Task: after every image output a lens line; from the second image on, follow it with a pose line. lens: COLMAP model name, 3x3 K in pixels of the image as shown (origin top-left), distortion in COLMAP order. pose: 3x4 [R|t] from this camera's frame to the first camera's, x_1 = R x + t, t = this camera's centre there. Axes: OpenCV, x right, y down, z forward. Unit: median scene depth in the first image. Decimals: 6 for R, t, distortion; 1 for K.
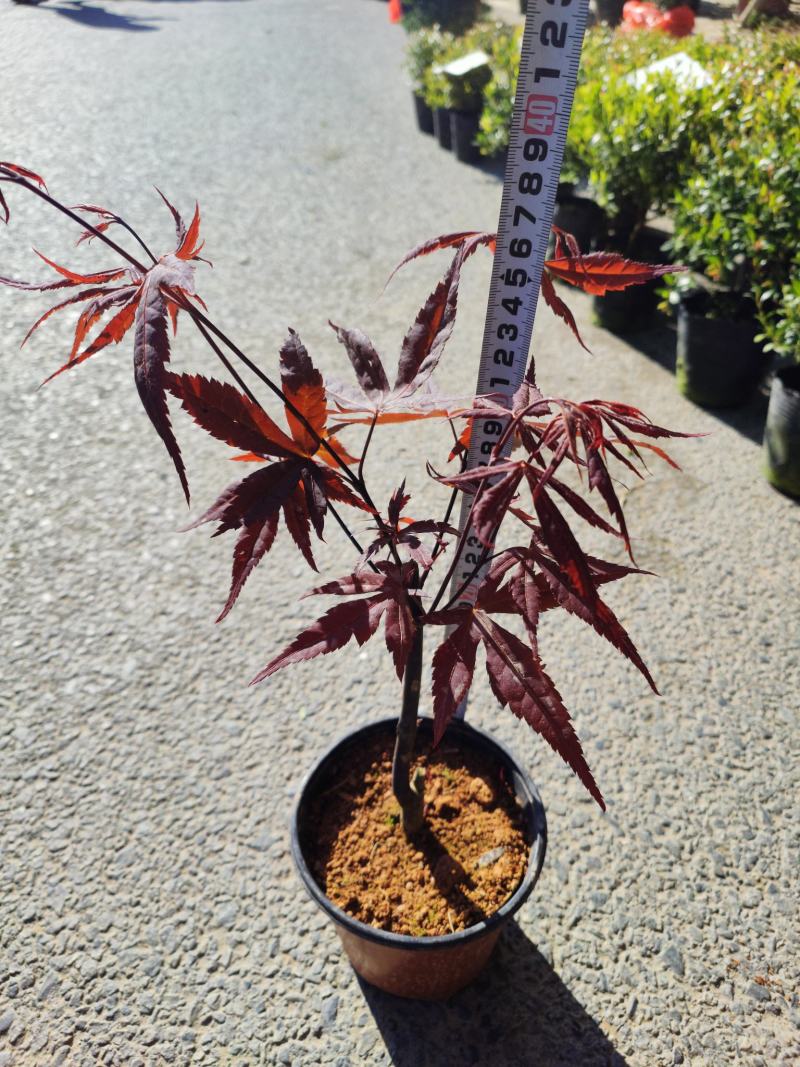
lens RADIAL K [[673.1, 0, 399.6], [0, 673.1, 538.9], [0, 0, 1]] dist [0.083818, -0.058473]
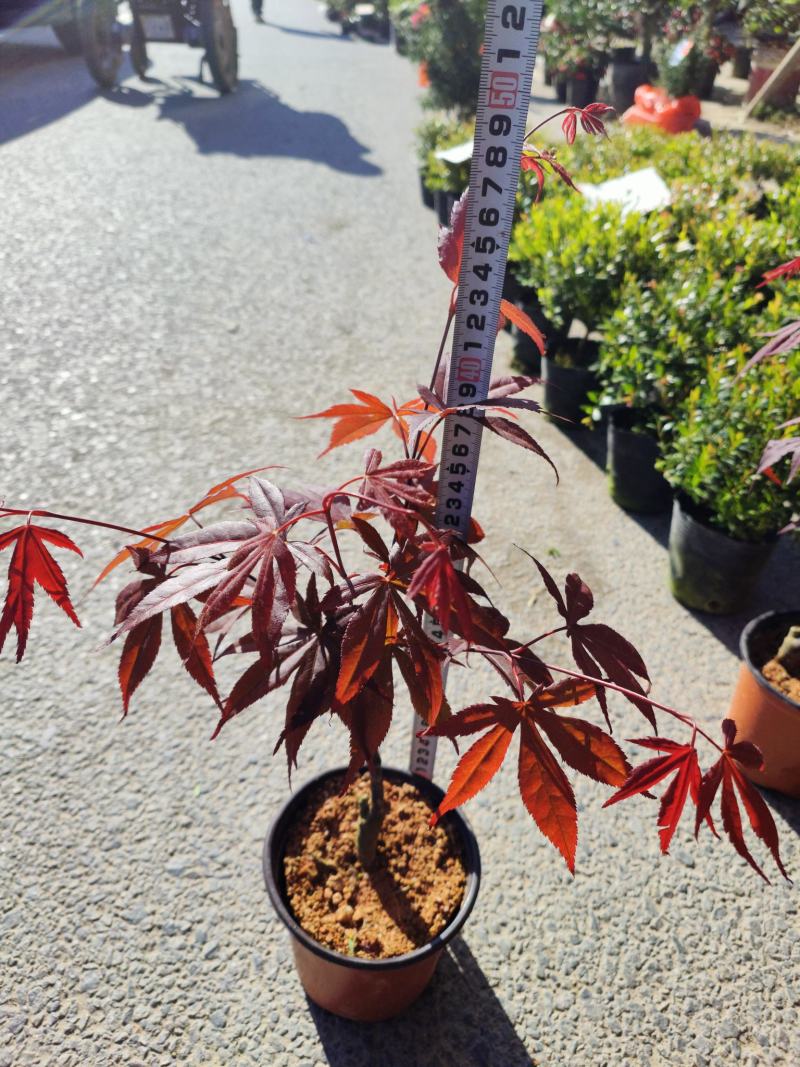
lens RADIAL K [[673.1, 0, 399.6], [0, 673.1, 538.9], [0, 0, 1]] dist [0.083818, -0.058473]
pose [[0.997378, 0.070654, -0.015631, 0.186091], [-0.071251, 0.996586, -0.041719, -0.136146], [0.012630, 0.042724, 0.999007, -0.125038]]
